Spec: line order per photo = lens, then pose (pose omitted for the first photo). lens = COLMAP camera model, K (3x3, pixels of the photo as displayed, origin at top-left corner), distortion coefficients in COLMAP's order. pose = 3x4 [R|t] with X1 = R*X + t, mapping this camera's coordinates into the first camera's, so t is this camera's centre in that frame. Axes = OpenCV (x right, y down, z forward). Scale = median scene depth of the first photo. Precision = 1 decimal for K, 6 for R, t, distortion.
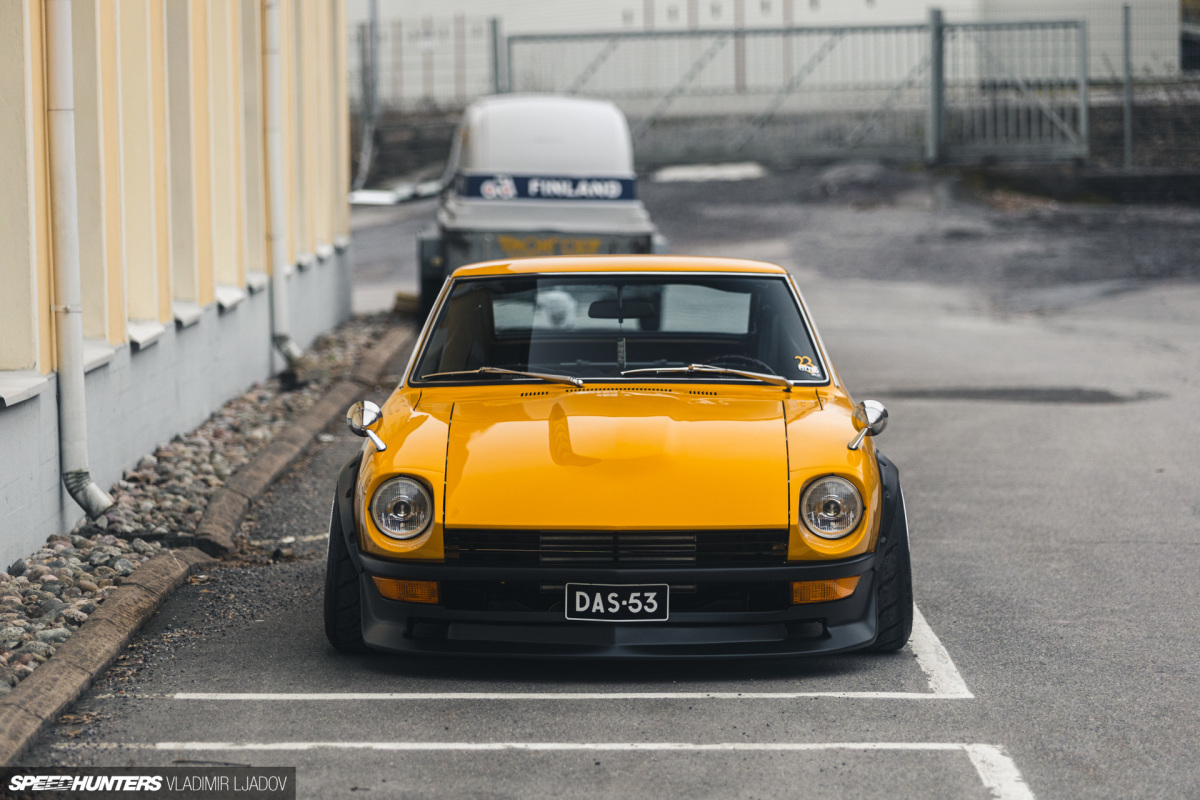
lens RADIAL K [[4219.5, 0, 600.0], [0, 4219.5, 400.0], [0, 0, 1]] dist [0.010617, -0.569944]
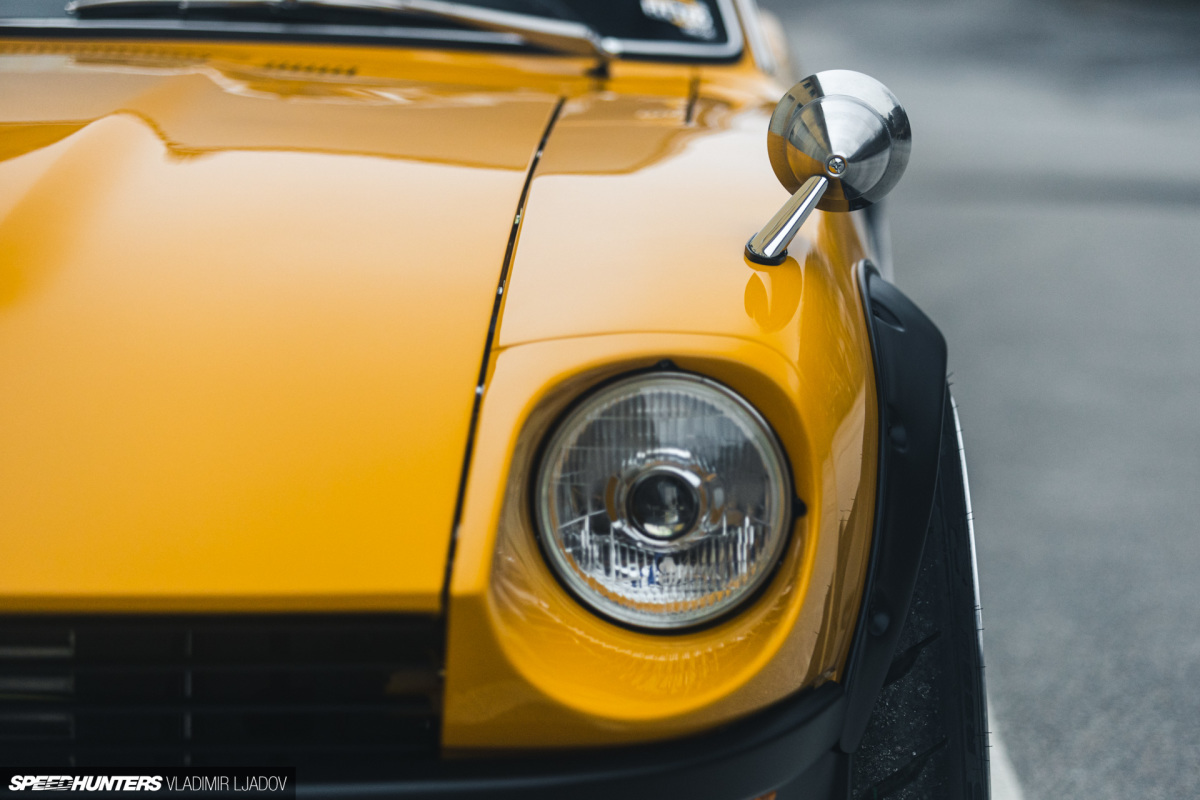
lens RADIAL K [[4170.3, 0, 600.0], [0, 4170.3, 400.0], [0, 0, 1]] dist [0.001547, -0.280002]
pose [[0.999669, 0.020909, -0.014990, 0.054505], [-0.020279, 0.998953, 0.041001, 0.010060], [0.015832, -0.040683, 0.999047, 0.760553]]
